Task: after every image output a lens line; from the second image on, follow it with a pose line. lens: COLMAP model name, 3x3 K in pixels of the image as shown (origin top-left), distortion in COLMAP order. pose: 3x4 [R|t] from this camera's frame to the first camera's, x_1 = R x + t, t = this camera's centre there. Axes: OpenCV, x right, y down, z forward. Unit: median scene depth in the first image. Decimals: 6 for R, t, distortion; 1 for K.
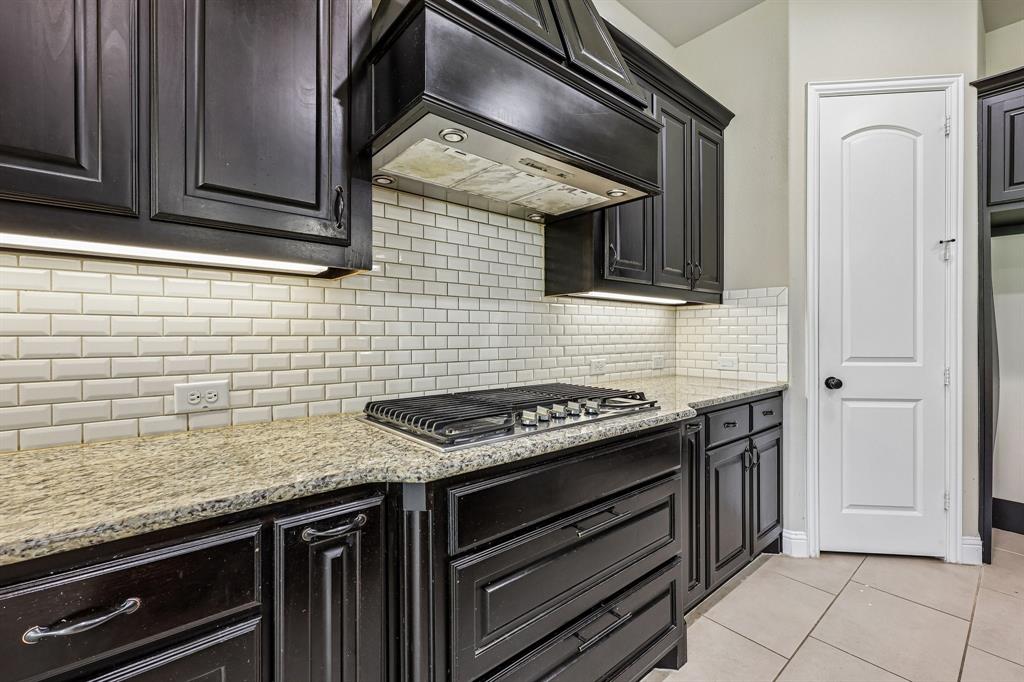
lens RADIAL K [[436.1, 0, 503.1], [0, 436.1, 338.0], [0, 0, 1]] dist [-0.001884, 0.000119]
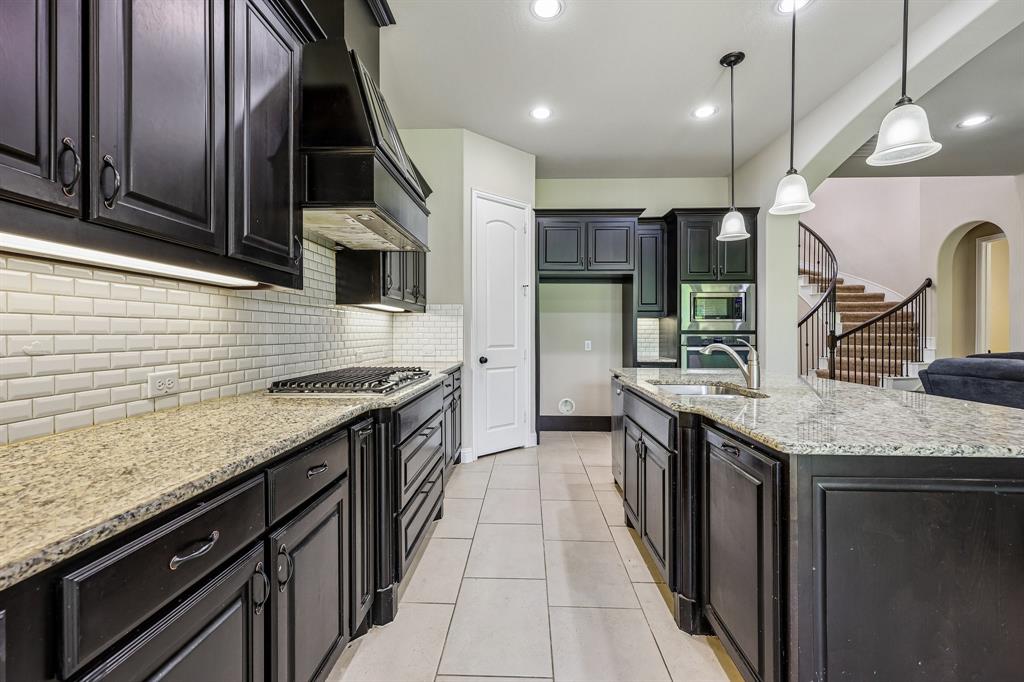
lens RADIAL K [[436.1, 0, 510.4], [0, 436.1, 338.5], [0, 0, 1]] dist [-0.001884, 0.000119]
pose [[0.673174, -0.009390, 0.739424, -0.518998], [0.005170, 0.999955, 0.007991, 0.001639], [-0.739466, -0.001557, 0.673192, -0.300087]]
